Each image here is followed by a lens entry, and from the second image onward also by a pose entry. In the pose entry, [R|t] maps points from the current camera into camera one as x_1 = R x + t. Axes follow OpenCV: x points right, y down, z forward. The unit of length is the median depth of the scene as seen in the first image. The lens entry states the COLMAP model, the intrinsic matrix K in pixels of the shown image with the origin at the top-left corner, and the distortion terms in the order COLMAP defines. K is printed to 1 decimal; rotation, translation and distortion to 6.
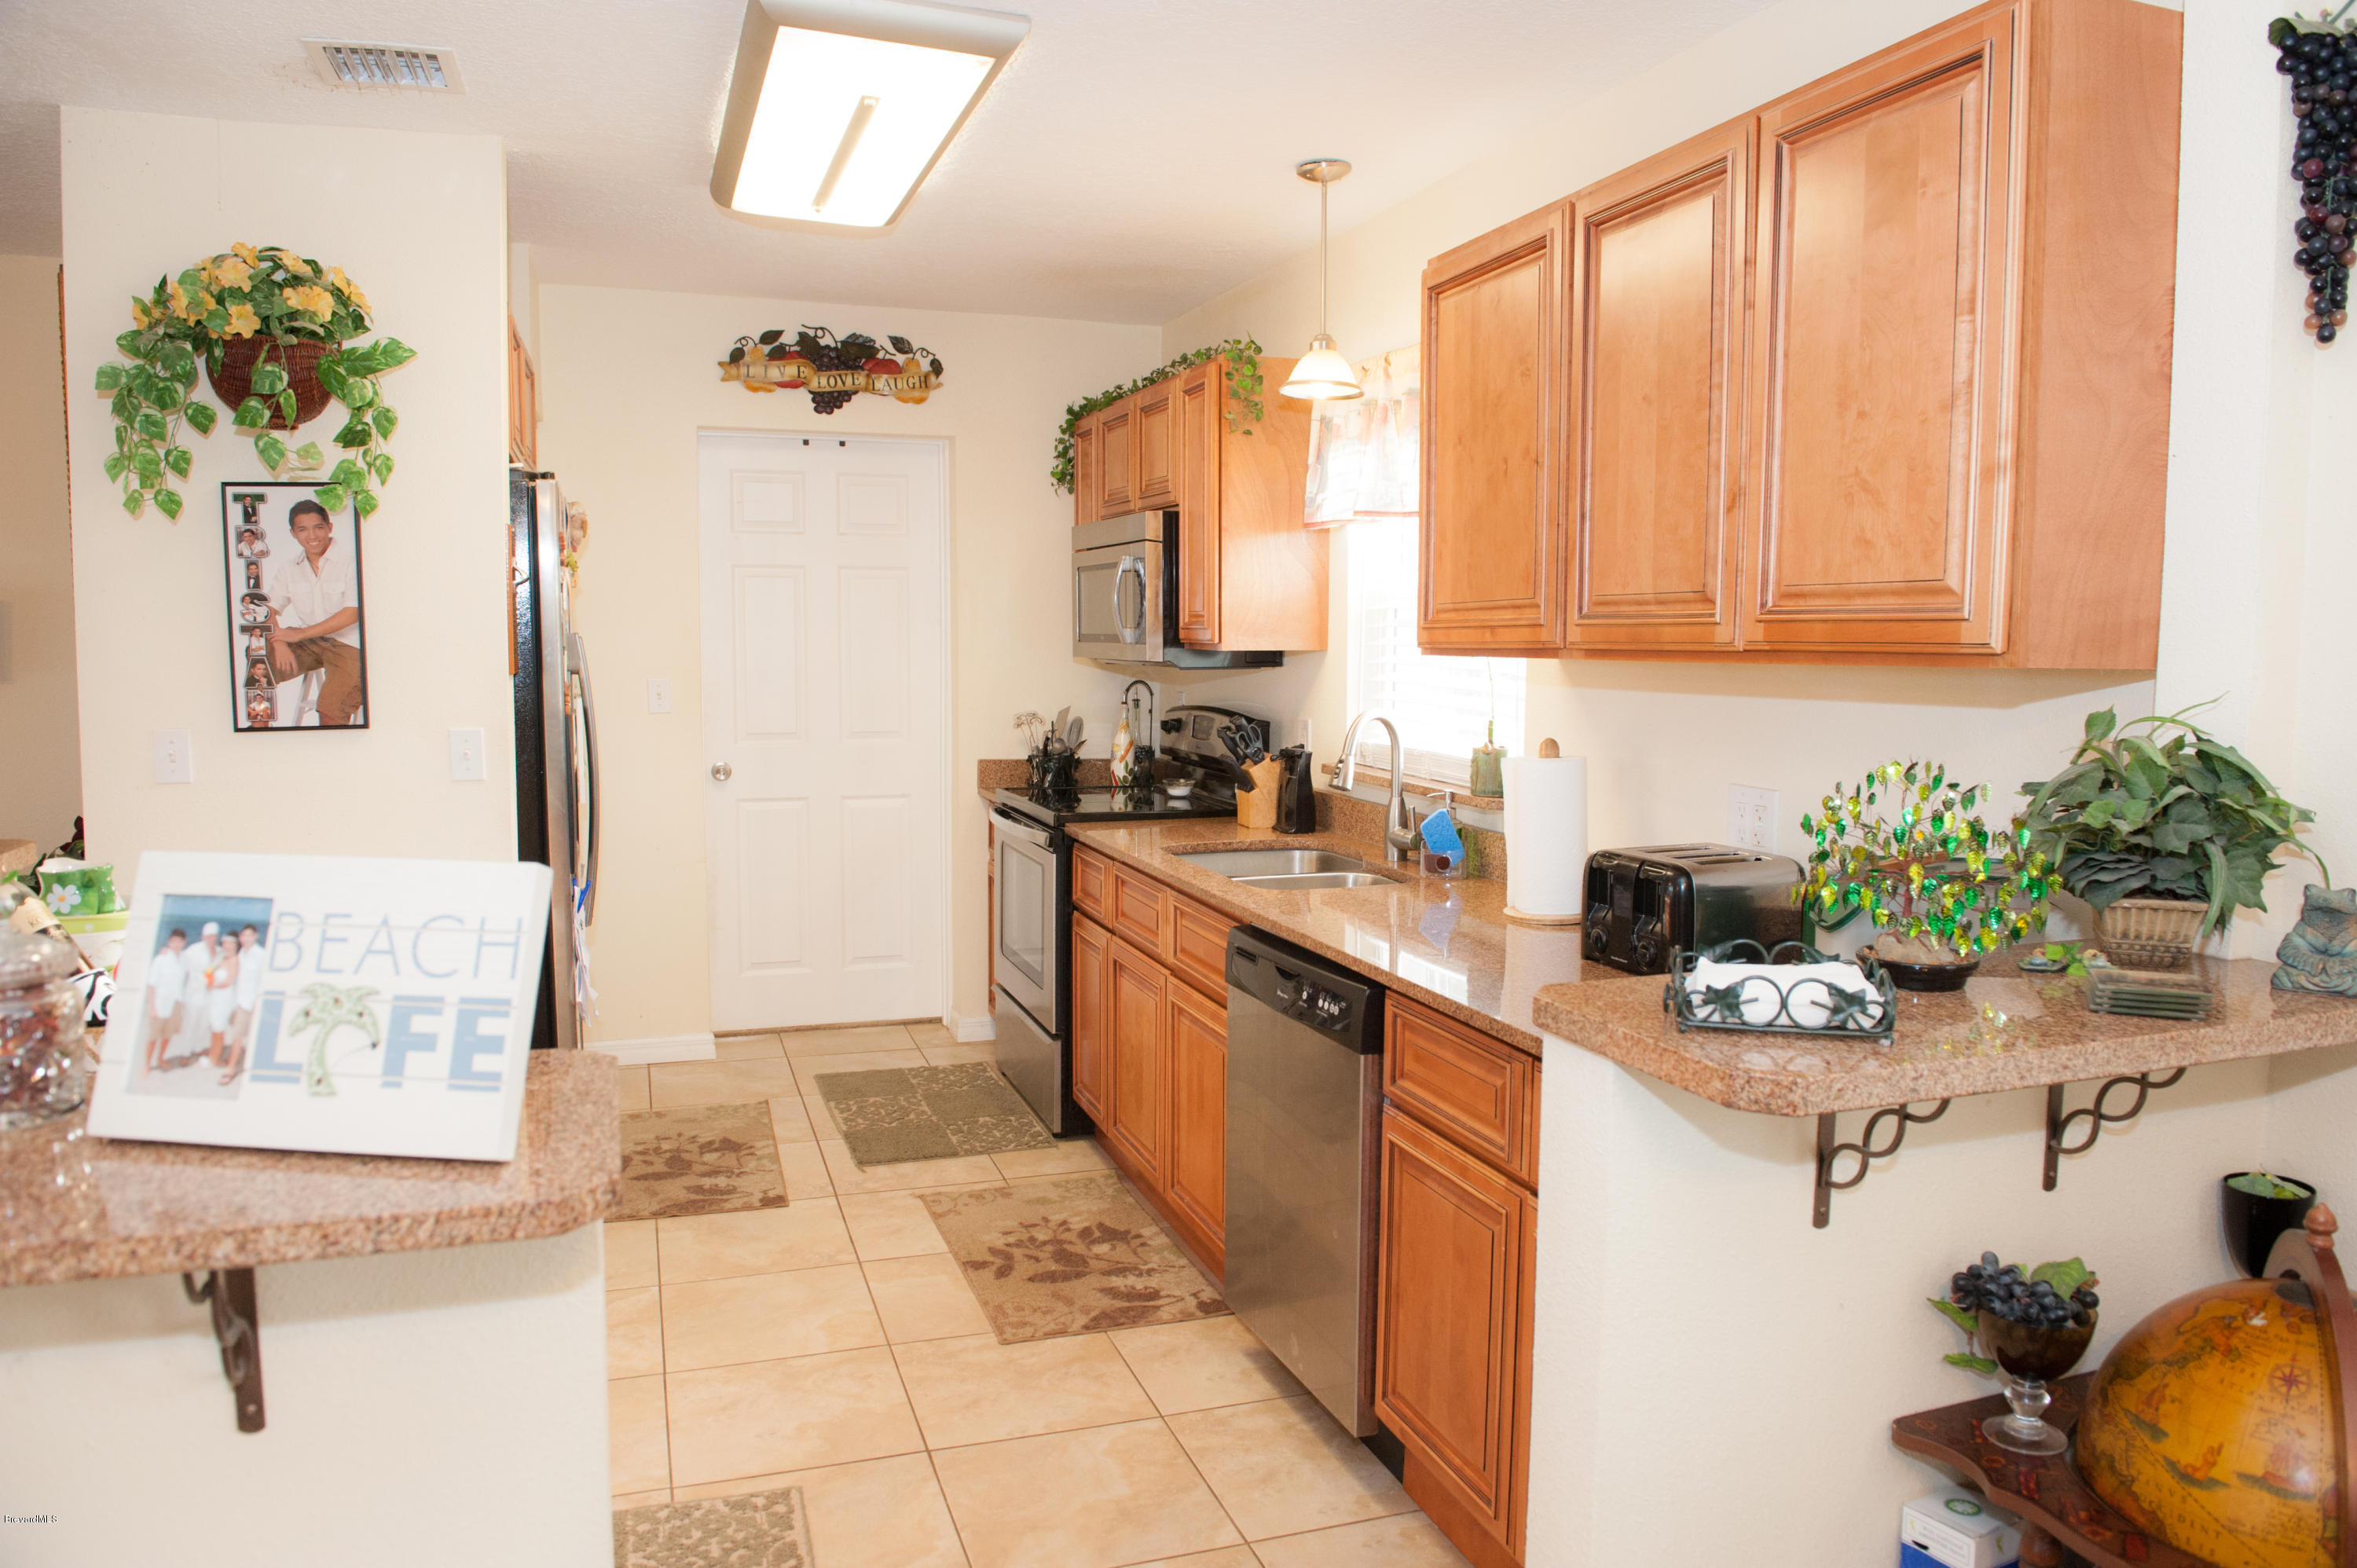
lens RADIAL K [[1536.7, 0, 1178.5], [0, 1536.7, 784.0], [0, 0, 1]] dist [-0.053478, -0.001300]
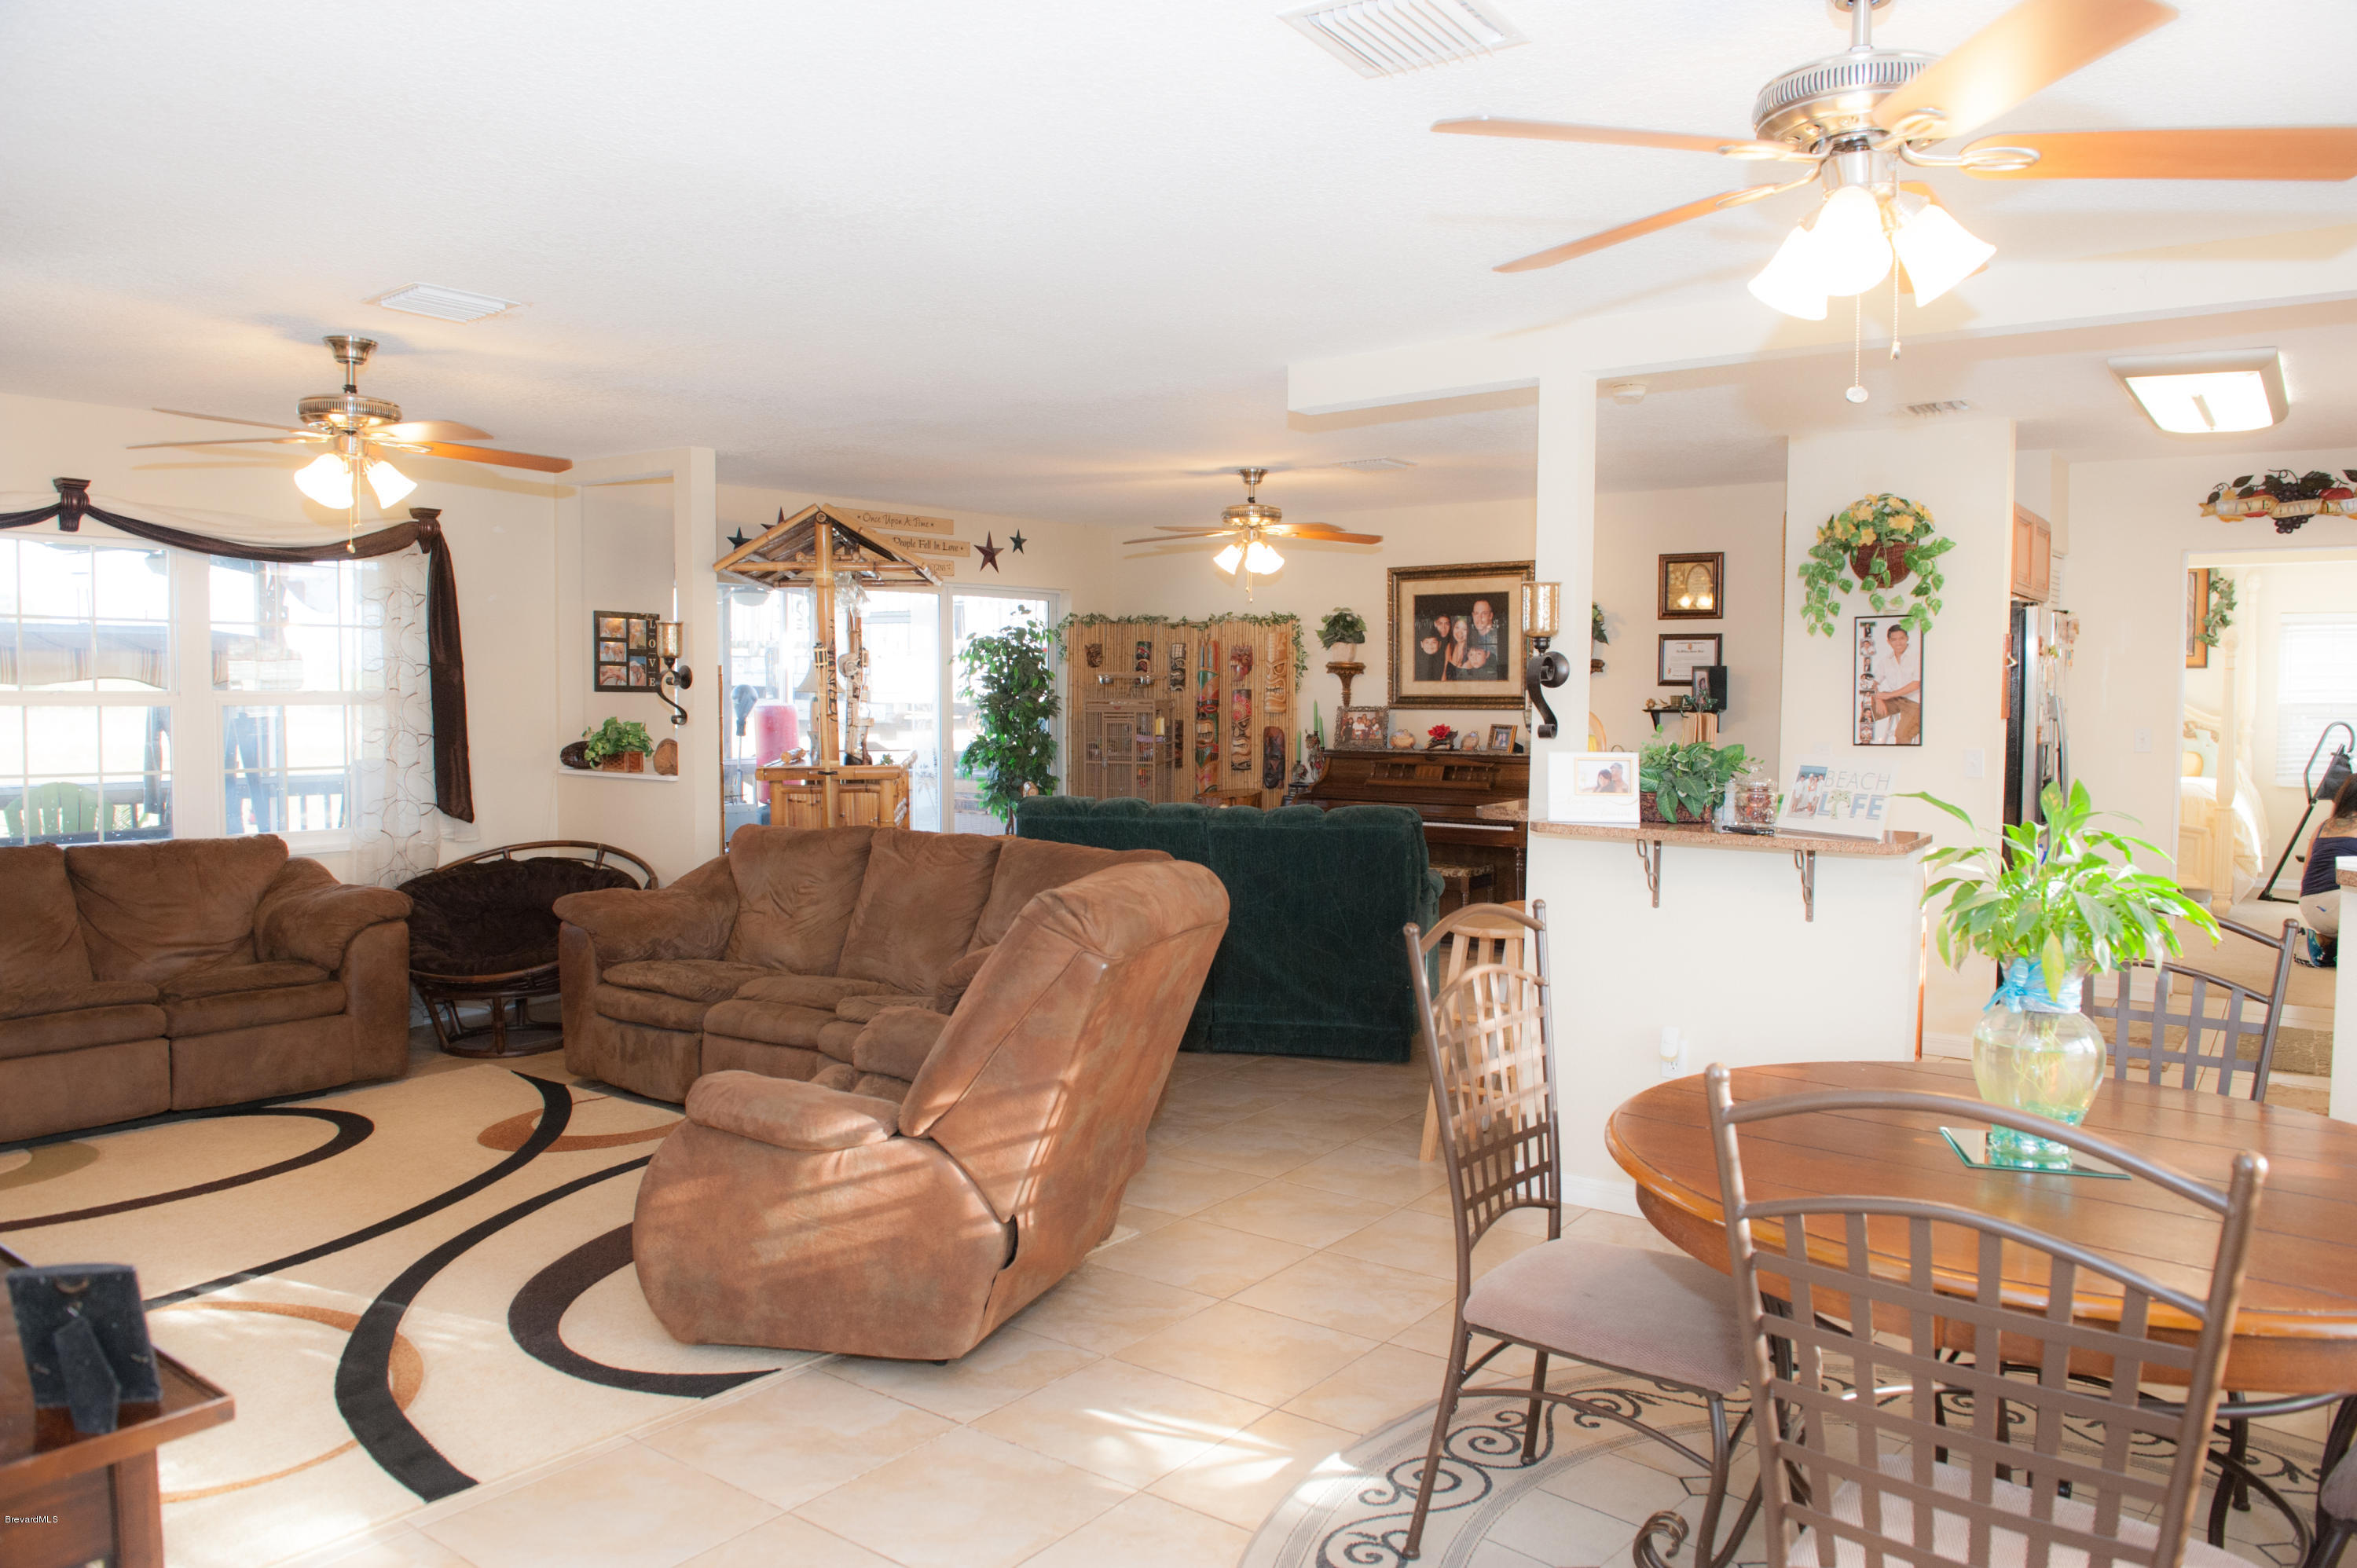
lens RADIAL K [[1621.3, 0, 1175.5], [0, 1621.3, 751.4], [0, 0, 1]] dist [-0.033474, -0.006714]
pose [[0.546573, 0.029005, -0.836909, 0.638923], [-0.083642, 0.996293, -0.020097, 0.089096], [0.833224, 0.080985, 0.546973, -0.869296]]
